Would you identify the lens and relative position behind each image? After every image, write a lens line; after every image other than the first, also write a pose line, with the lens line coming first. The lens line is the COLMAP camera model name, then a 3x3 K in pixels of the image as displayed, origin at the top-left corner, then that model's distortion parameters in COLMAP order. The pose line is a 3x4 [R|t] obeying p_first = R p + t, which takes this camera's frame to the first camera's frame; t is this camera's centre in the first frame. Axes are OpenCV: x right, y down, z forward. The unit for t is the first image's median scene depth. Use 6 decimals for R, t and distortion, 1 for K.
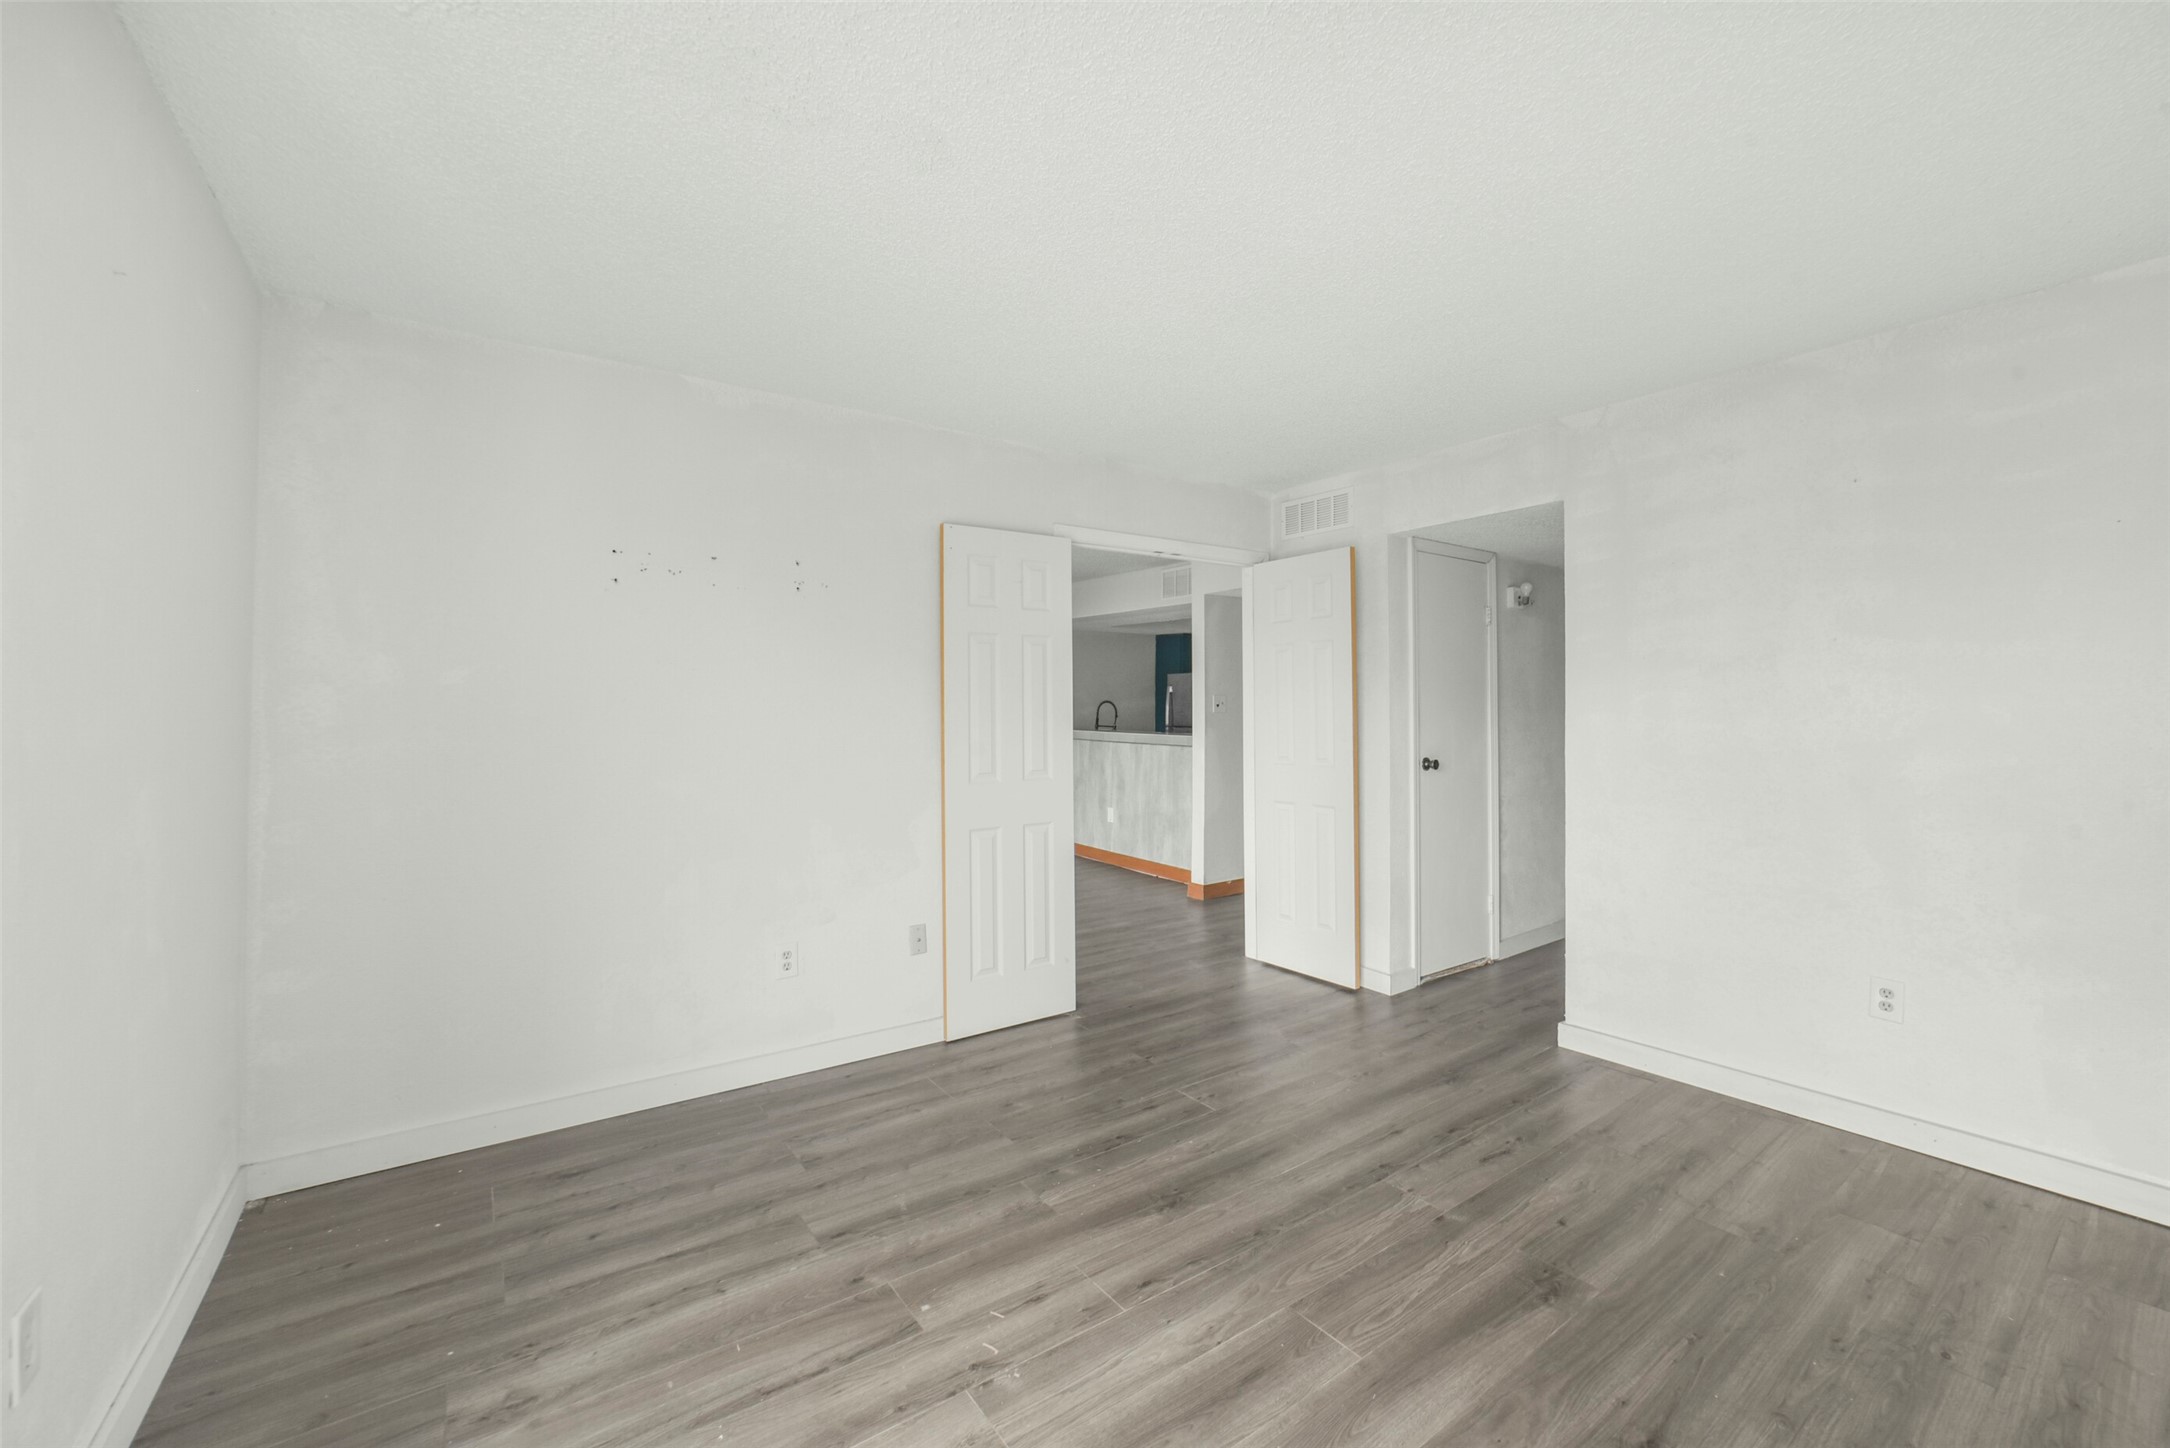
lens RADIAL K [[864.3, 0, 1088.3], [0, 864.3, 706.8], [0, 0, 1]] dist [-0.031745, 0.009112]
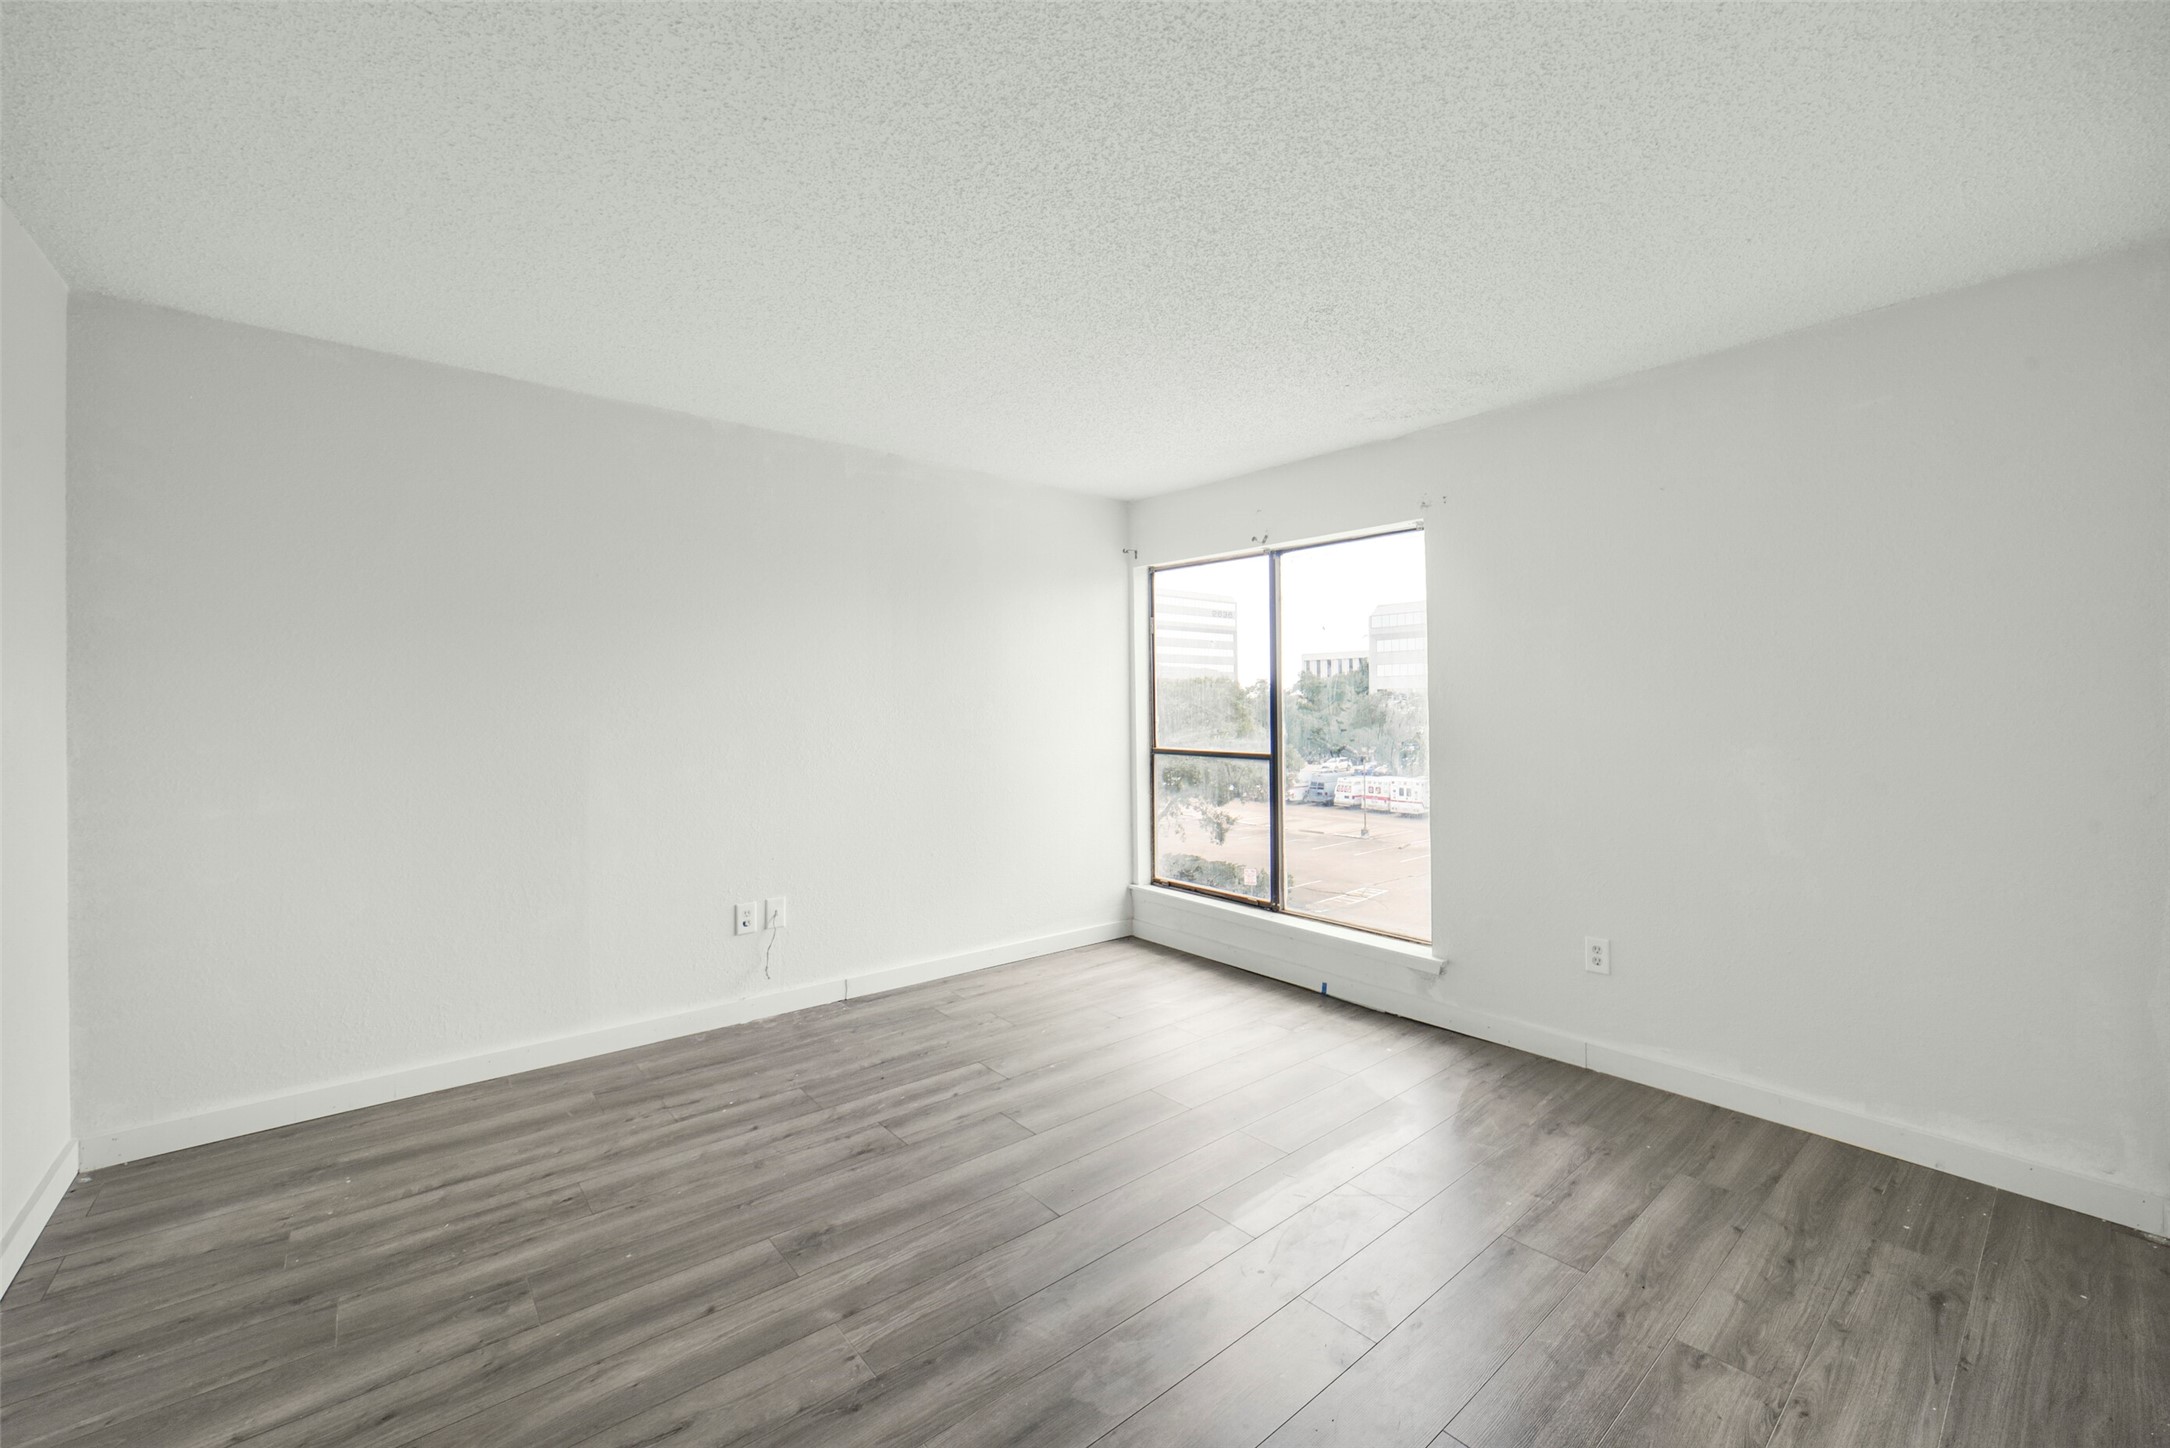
lens RADIAL K [[881.8, 0, 1104.4], [0, 881.8, 702.3], [0, 0, 1]] dist [-0.026340, 0.008697]
pose [[-0.995424, 0.002370, -0.095527, 0.236933], [0.003297, 0.999949, -0.009548, 0.011200], [0.095500, -0.009819, -0.995381, 1.819170]]
